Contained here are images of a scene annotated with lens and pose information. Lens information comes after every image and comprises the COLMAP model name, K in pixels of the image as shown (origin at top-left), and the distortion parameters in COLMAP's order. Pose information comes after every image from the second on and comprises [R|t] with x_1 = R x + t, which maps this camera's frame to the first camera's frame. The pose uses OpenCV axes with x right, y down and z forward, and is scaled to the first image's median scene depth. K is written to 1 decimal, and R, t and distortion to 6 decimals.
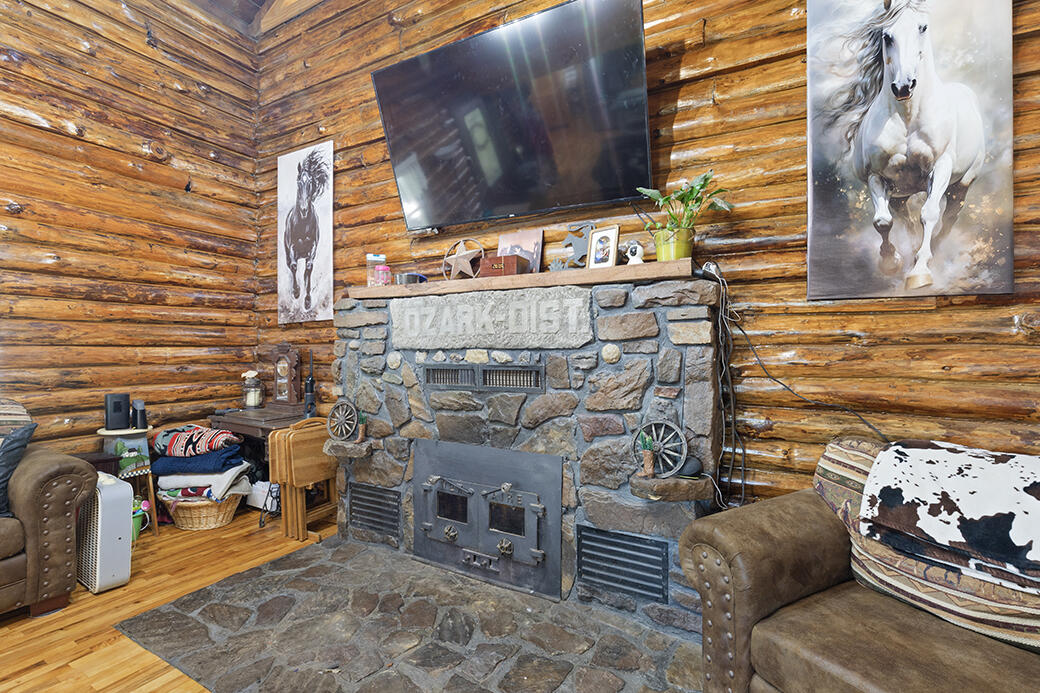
lens RADIAL K [[467.3, 0, 523.0], [0, 467.3, 358.7], [0, 0, 1]] dist [0.005246, -0.000833]
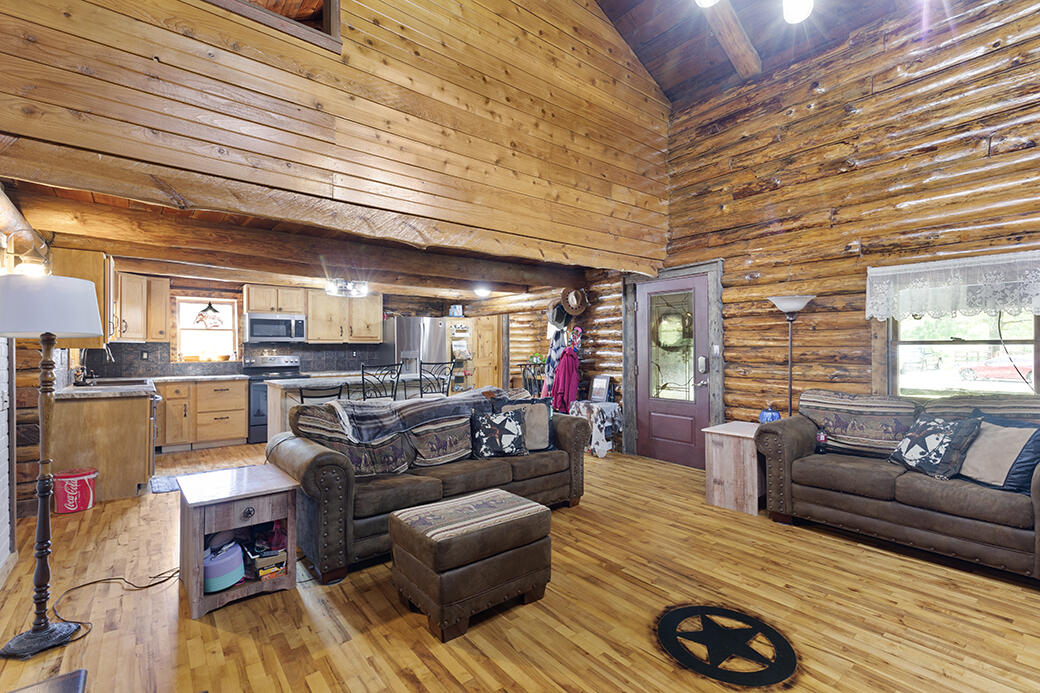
lens RADIAL K [[467.3, 0, 522.7], [0, 467.3, 347.3], [0, 0, 1]] dist [0.005246, -0.000833]
pose [[-0.360835, -0.003881, -0.932621, 0.426095], [-0.020841, 0.999775, 0.003903, -0.008362], [0.932397, 0.020845, -0.360835, 0.234442]]
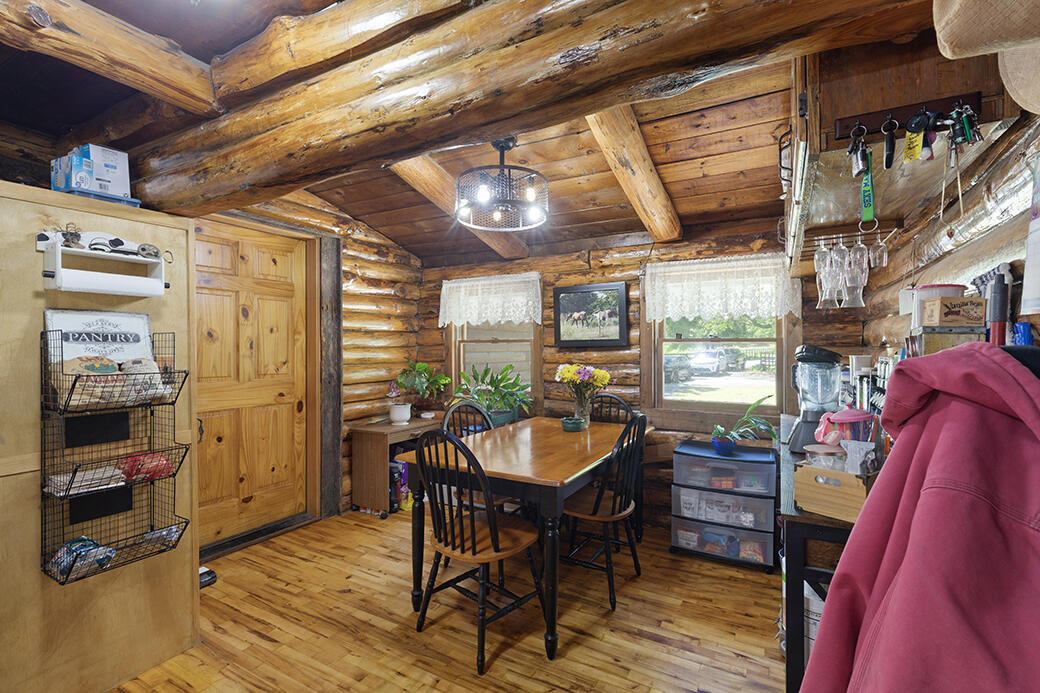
lens RADIAL K [[467.3, 0, 523.1], [0, 467.3, 350.6], [0, 0, 1]] dist [0.005246, -0.000833]
pose [[0.020237, -0.000929, -0.999795, -2.005061], [-0.021931, 0.999759, -0.001373, 0.012667], [0.999555, 0.021955, 0.020212, -0.873620]]
